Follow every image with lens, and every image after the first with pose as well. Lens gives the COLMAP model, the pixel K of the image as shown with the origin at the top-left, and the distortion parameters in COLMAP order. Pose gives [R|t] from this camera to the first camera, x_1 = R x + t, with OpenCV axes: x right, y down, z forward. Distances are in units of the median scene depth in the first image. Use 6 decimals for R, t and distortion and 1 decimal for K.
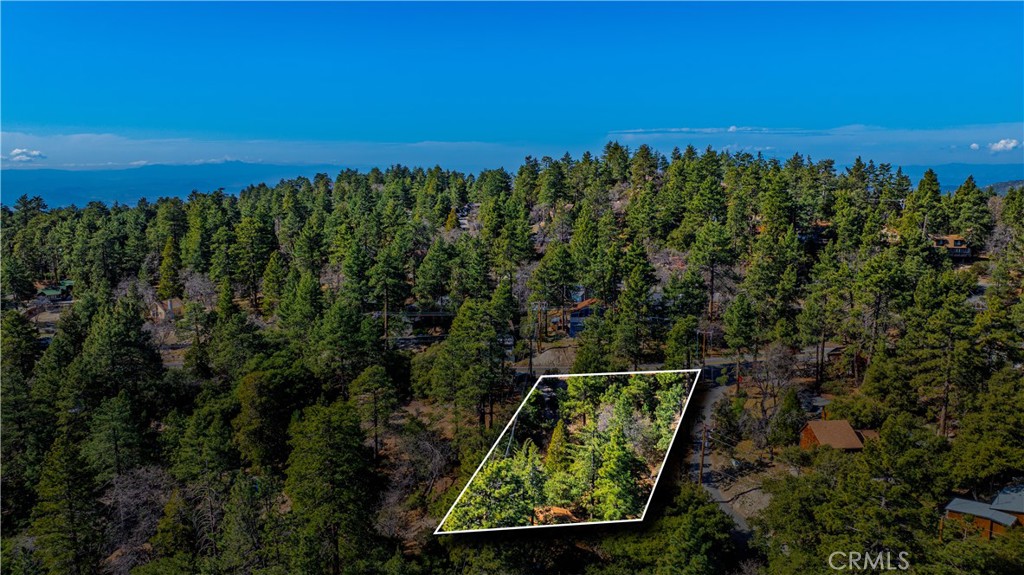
lens RADIAL K [[730.1, 0, 514.1], [0, 730.1, 290.0], [0, 0, 1]] dist [-0.006110, 0.006045]
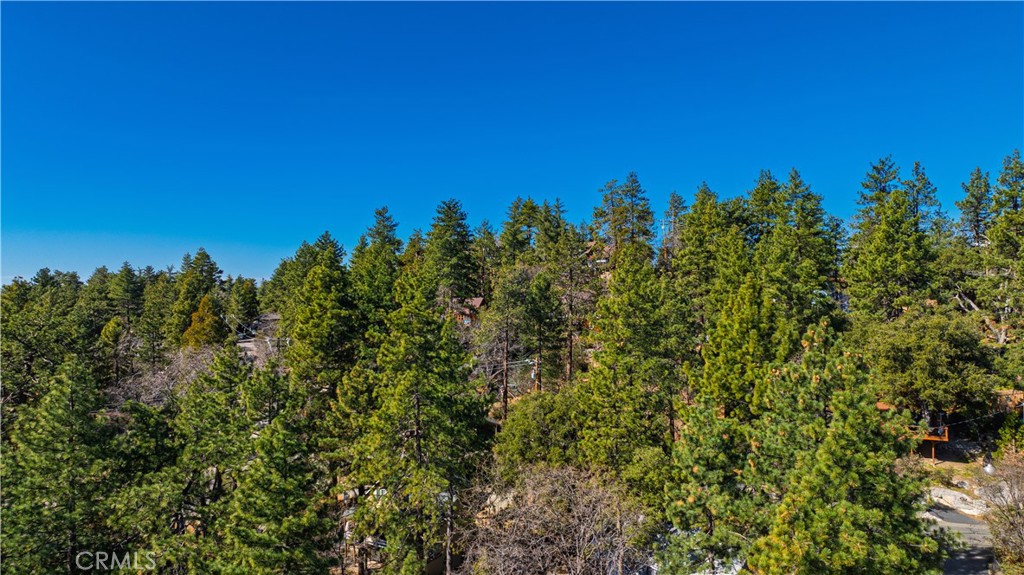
lens RADIAL K [[730.1, 0, 513.5], [0, 730.1, 287.4], [0, 0, 1]] dist [-0.006110, 0.006045]
pose [[0.965189, -0.006278, 0.261480, -0.032570], [0.054422, 0.982653, -0.177291, -0.045905], [-0.255831, 0.185349, 0.948787, 0.667500]]
